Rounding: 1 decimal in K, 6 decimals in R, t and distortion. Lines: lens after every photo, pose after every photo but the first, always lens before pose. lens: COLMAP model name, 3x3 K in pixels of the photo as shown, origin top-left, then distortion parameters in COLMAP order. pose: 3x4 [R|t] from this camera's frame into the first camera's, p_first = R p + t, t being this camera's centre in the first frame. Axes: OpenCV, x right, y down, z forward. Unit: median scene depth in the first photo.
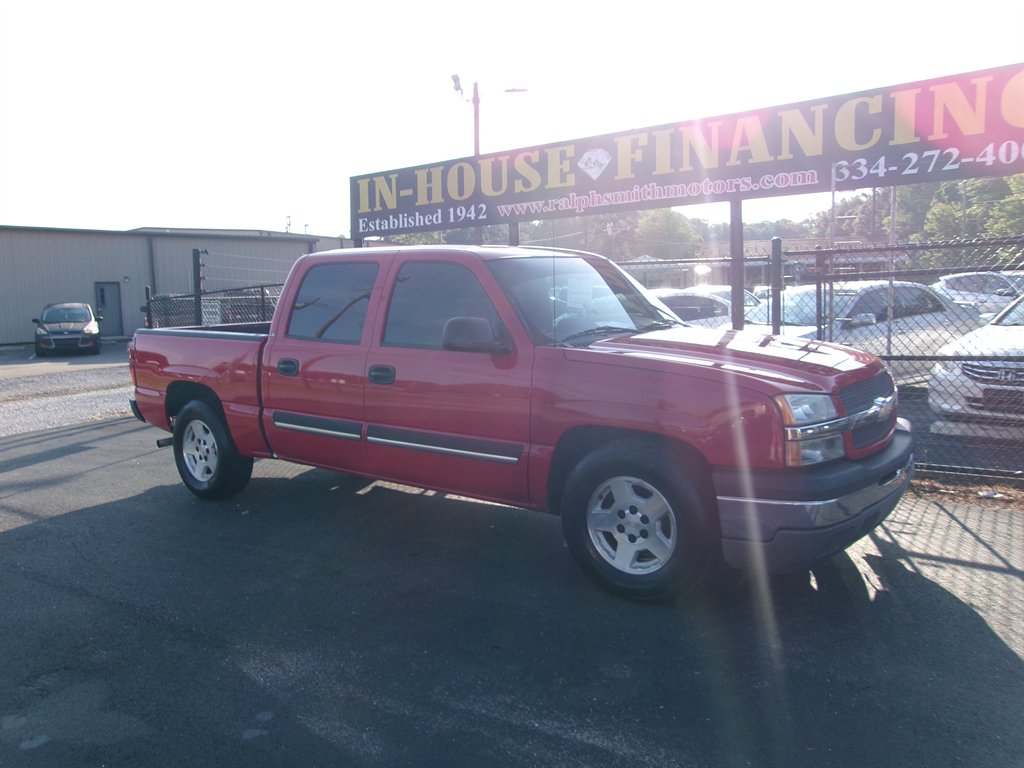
lens RADIAL K [[805.3, 0, 498.3], [0, 805.3, 385.8], [0, 0, 1]] dist [-0.046849, 0.101796]
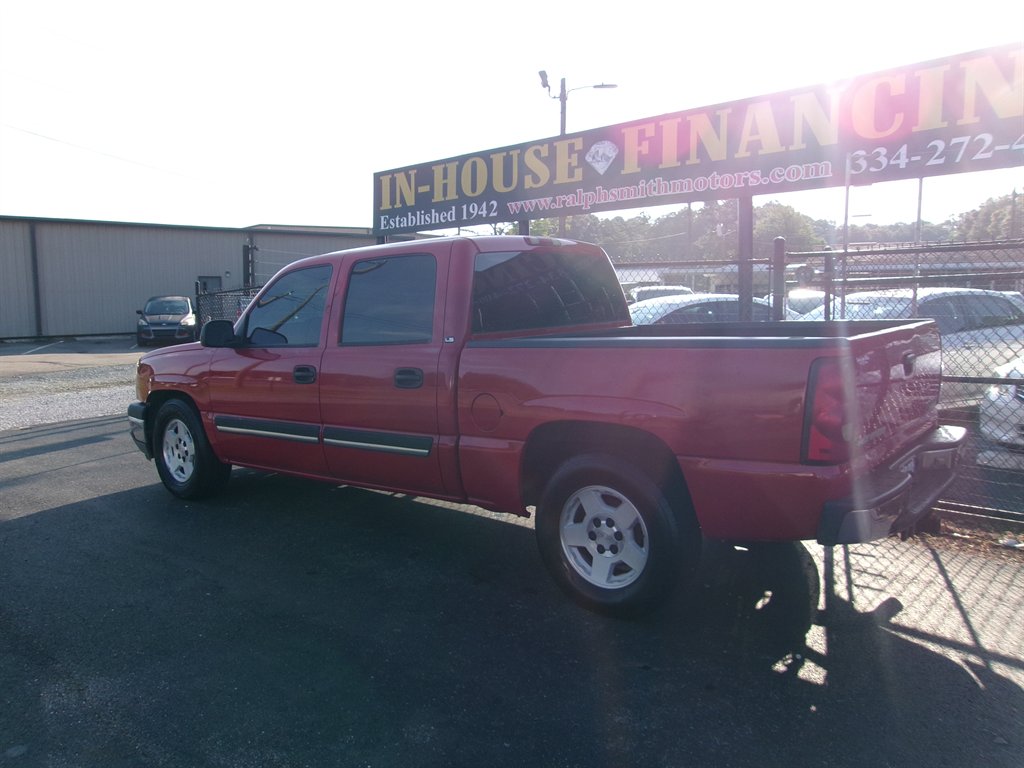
lens RADIAL K [[808.7, 0, 496.0], [0, 808.7, 381.1], [0, 0, 1]] dist [-0.032116, 0.086606]
pose [[0.989479, 0.033608, -0.140718, 0.139674], [-0.034525, 0.999396, -0.004079, -0.009535], [0.140496, 0.008895, 0.990041, 0.059967]]
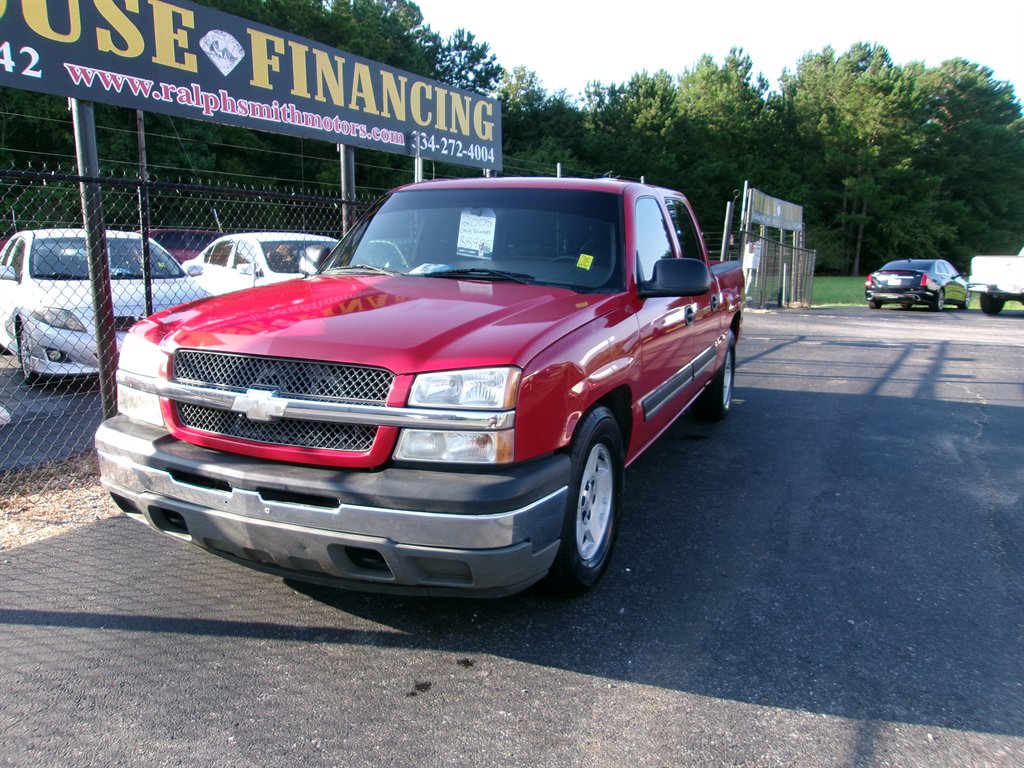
lens RADIAL K [[805.3, 0, 498.3], [0, 805.3, 385.8], [0, 0, 1]] dist [-0.046849, 0.101796]
pose [[-0.124311, -0.142114, 0.982013, -0.673305], [0.099839, 0.982876, 0.154877, -0.067001], [-0.987208, 0.117296, -0.107994, 0.871728]]
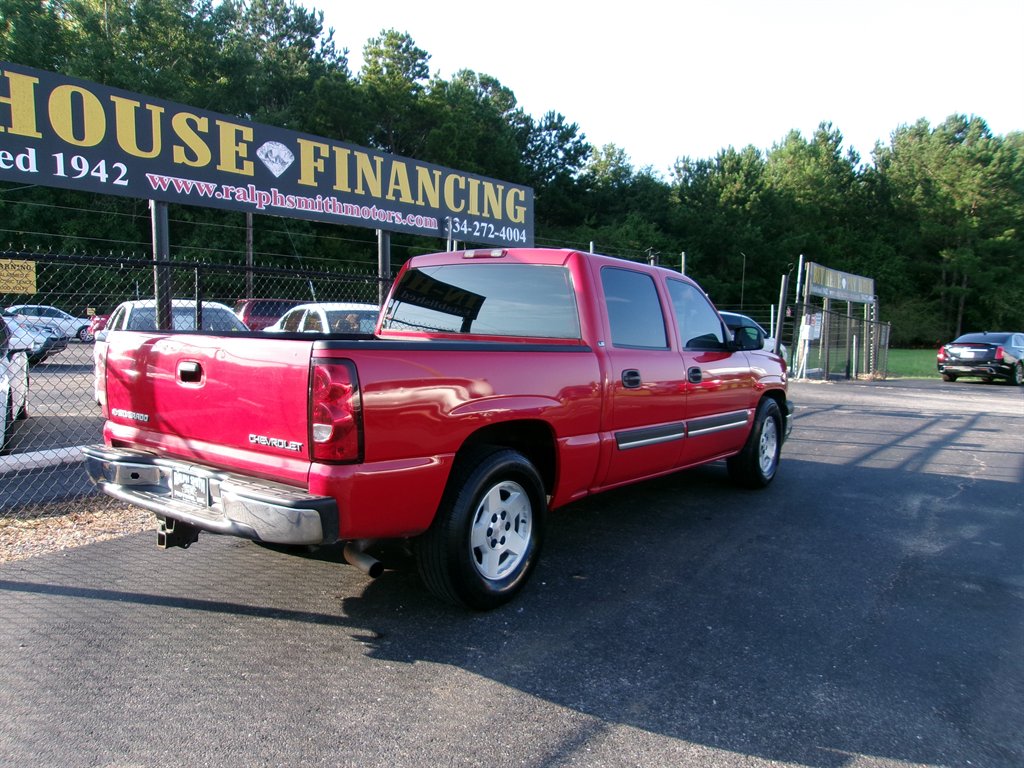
lens RADIAL K [[805.3, 0, 499.5], [0, 805.3, 386.4], [0, 0, 1]] dist [-0.060409, 0.116417]
pose [[-0.006989, -0.059455, 0.998207, -0.788749], [0.091600, 0.993996, 0.059846, -0.055822], [-0.995771, 0.091853, -0.001501, 0.781069]]
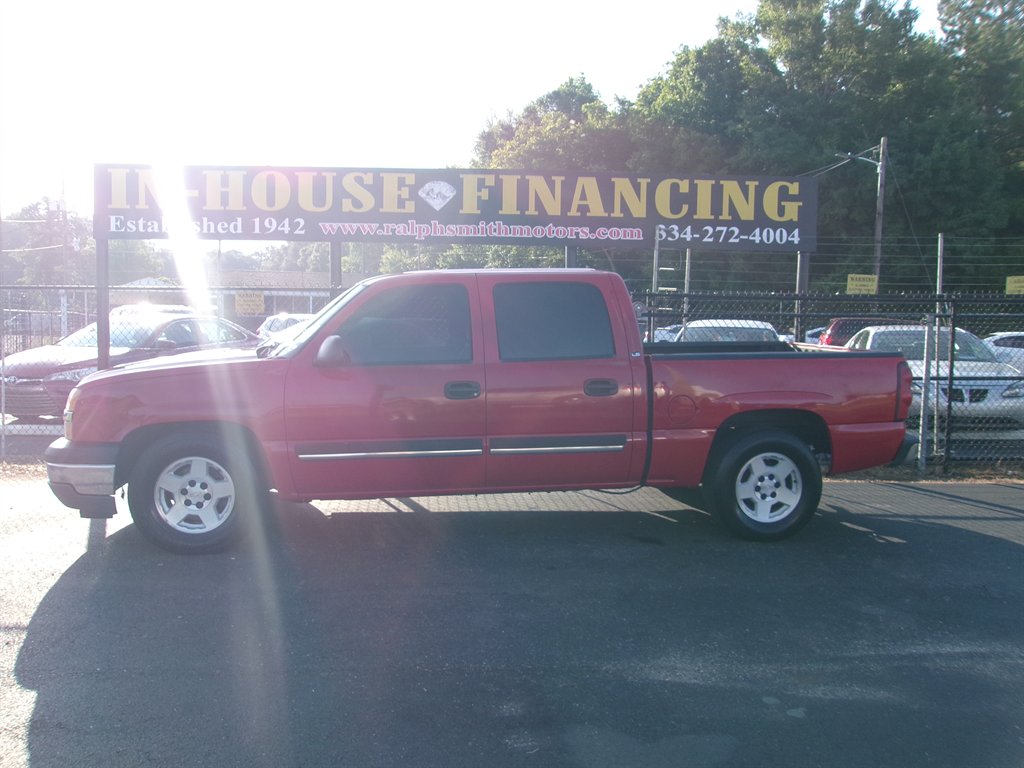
lens RADIAL K [[806.9, 0, 498.8], [0, 806.9, 386.1], [0, 0, 1]] dist [-0.046702, 0.090972]
pose [[0.779724, -0.007080, 0.626084, -0.479176], [0.029345, 0.999250, -0.025245, 0.001193], [-0.625436, 0.038057, 0.779347, 0.141553]]
